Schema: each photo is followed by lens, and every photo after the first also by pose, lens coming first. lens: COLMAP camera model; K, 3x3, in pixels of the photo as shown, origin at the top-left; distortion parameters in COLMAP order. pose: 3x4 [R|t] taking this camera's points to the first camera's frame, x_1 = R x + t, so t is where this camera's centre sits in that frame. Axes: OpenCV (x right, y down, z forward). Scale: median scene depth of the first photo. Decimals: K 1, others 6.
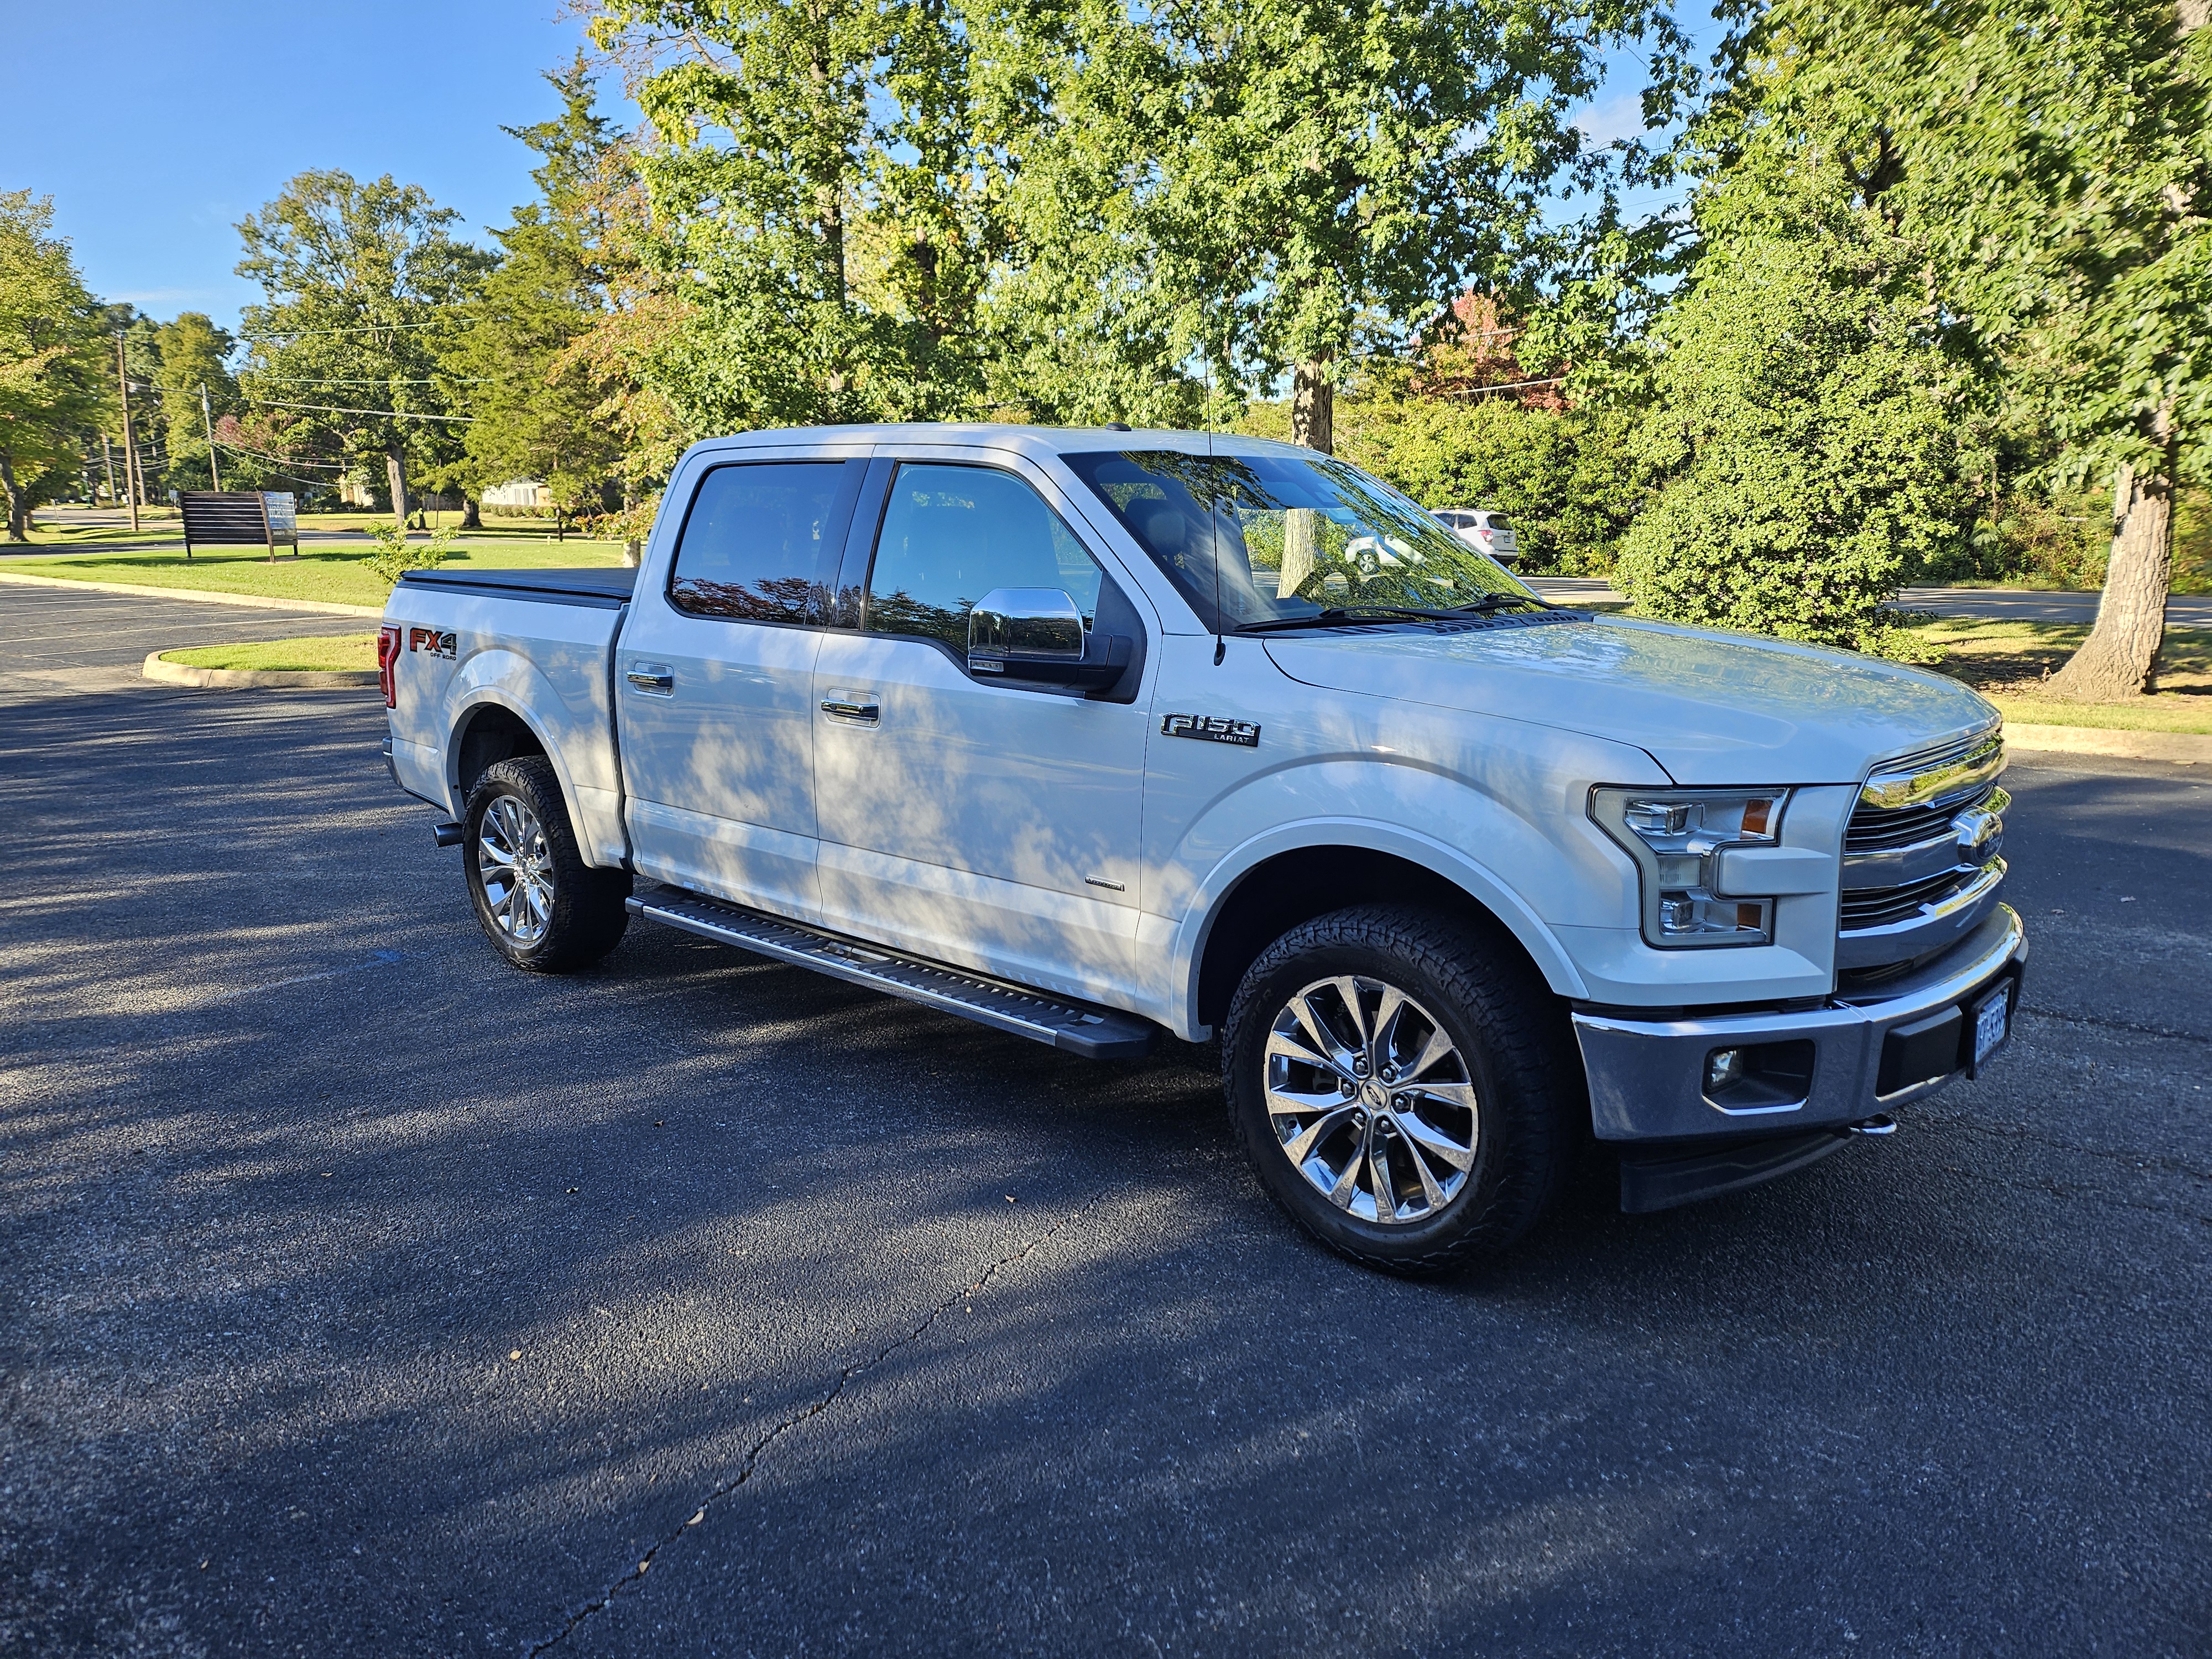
lens RADIAL K [[1701.7, 0, 1106.0], [0, 1701.7, 829.5], [0, 0, 1]] dist [0.075429, -0.101510]
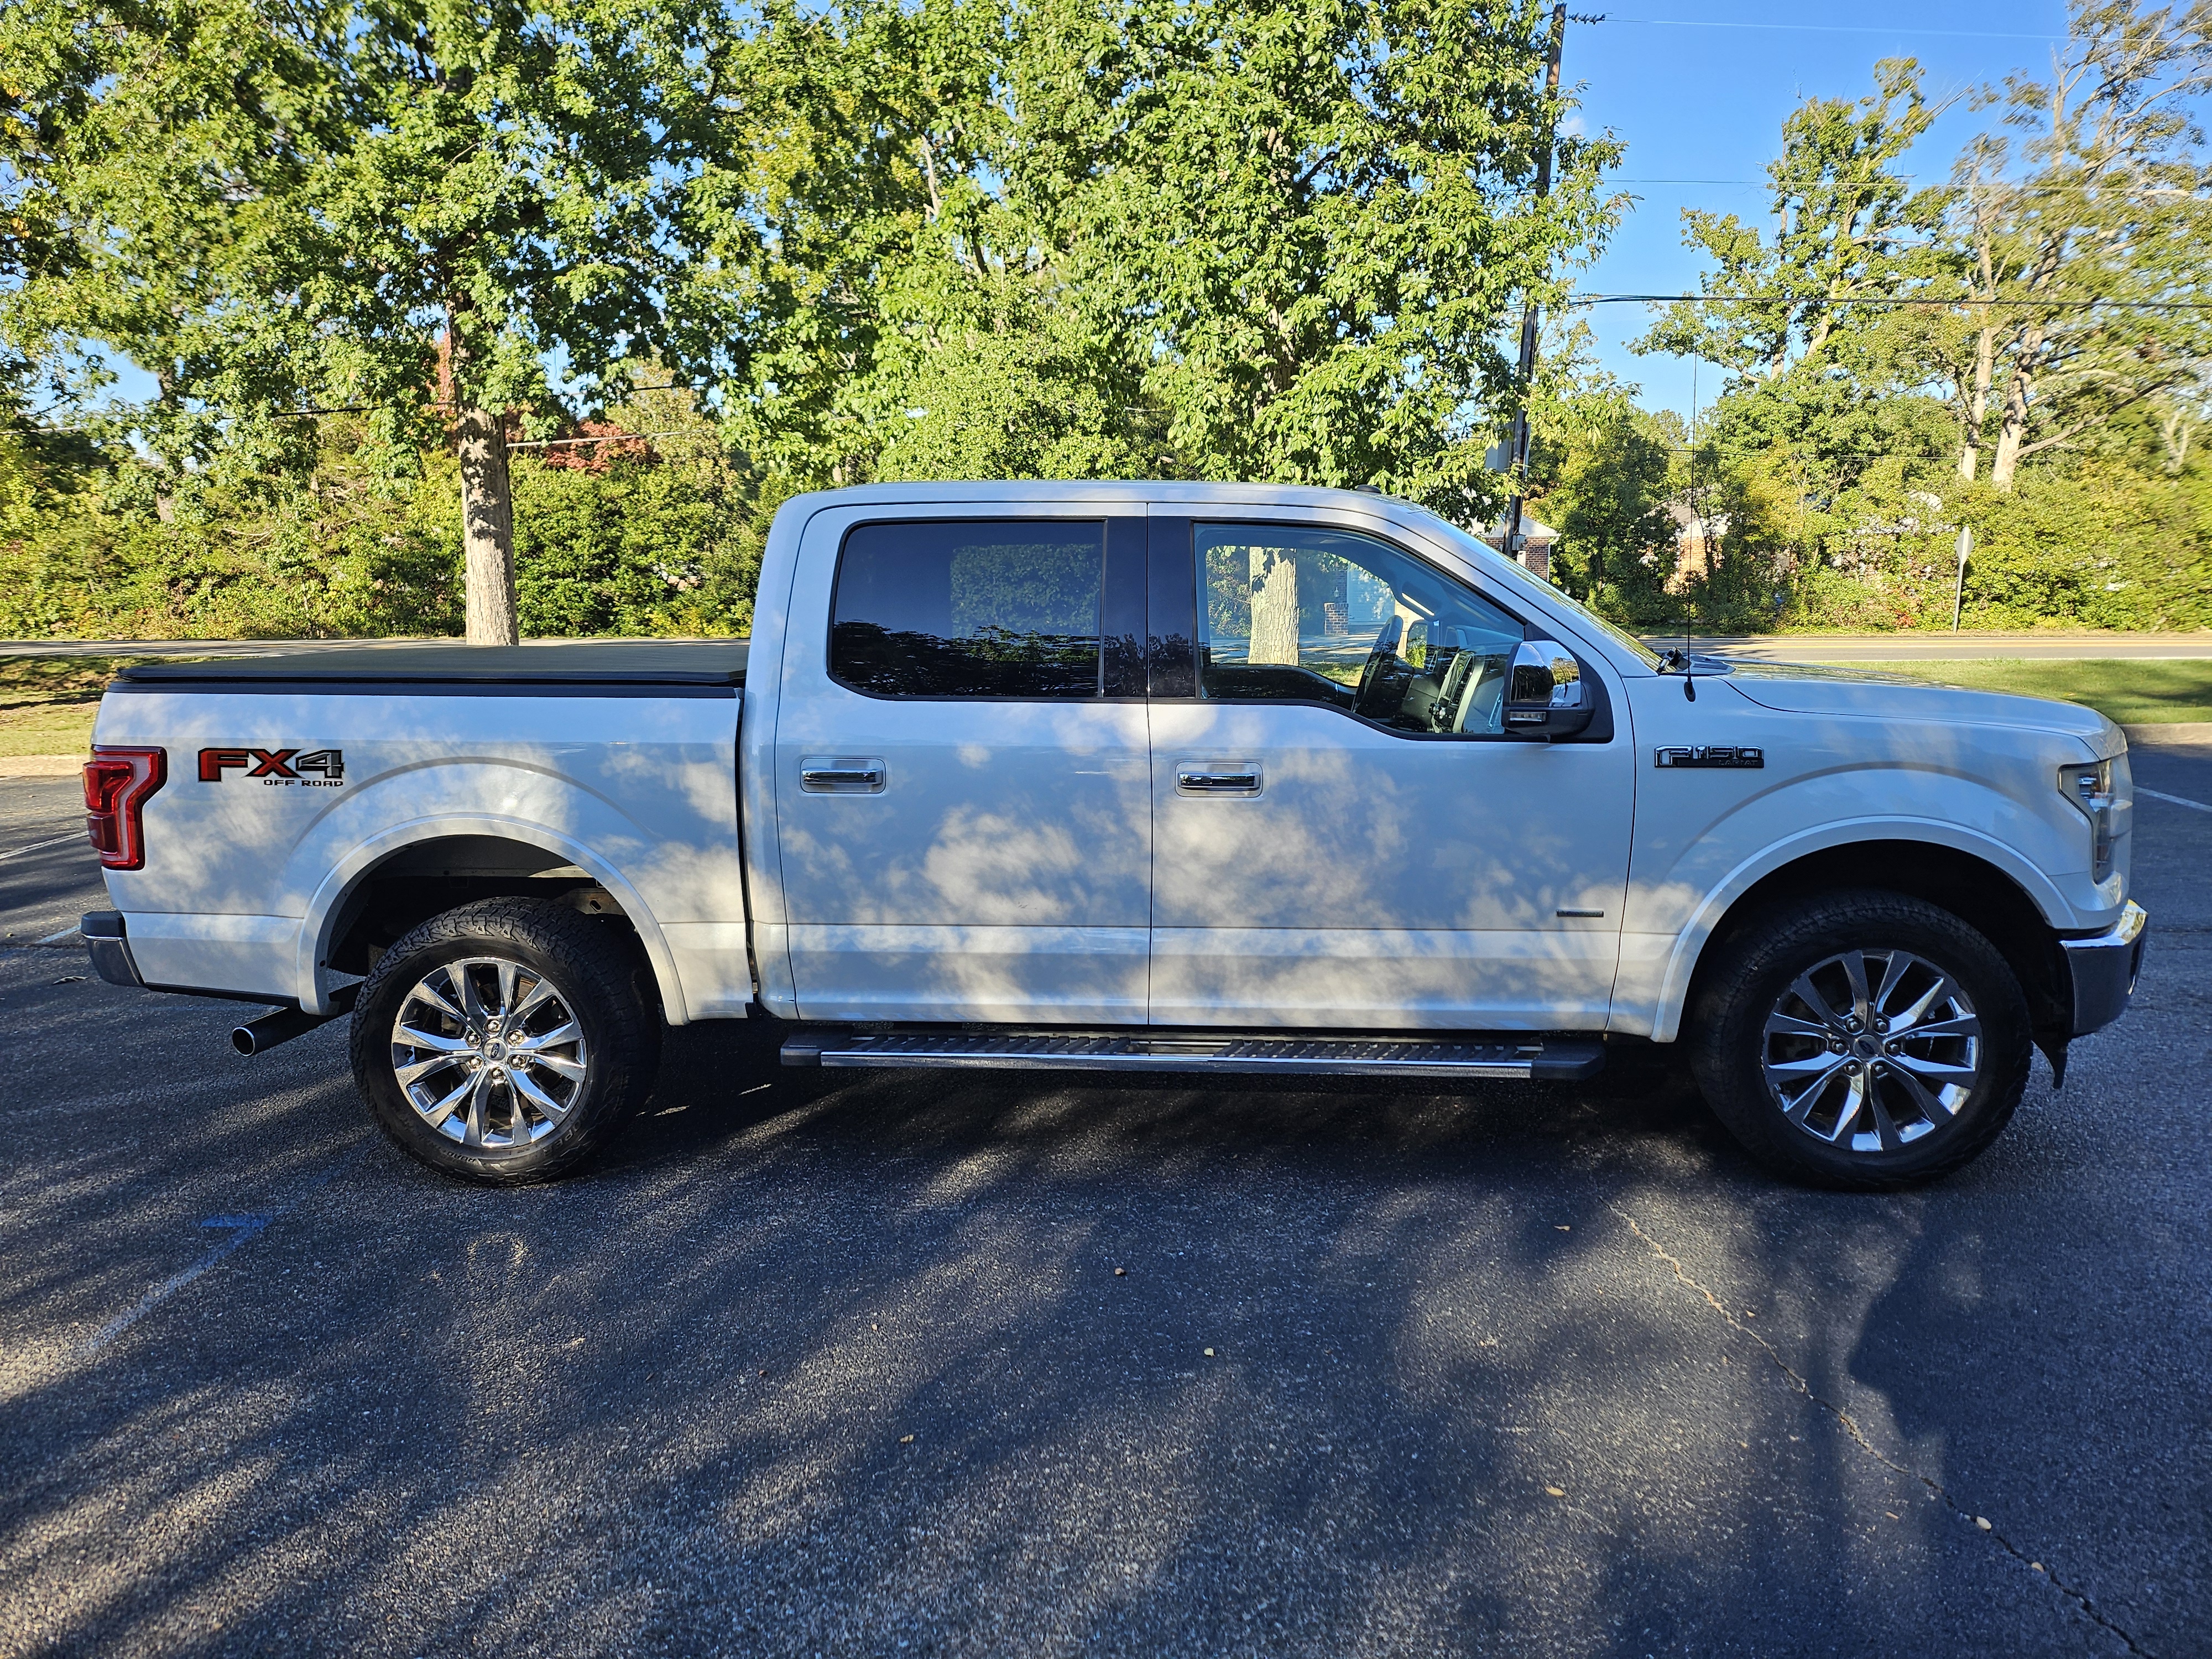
lens RADIAL K [[1701.7, 0, 1106.0], [0, 1701.7, 829.5], [0, 0, 1]] dist [0.075429, -0.101510]
pose [[0.752923, -0.106364, 0.649456, -0.584571], [0.128771, 0.991588, 0.013110, -0.046851], [-0.645387, 0.073761, 0.760286, 0.234191]]
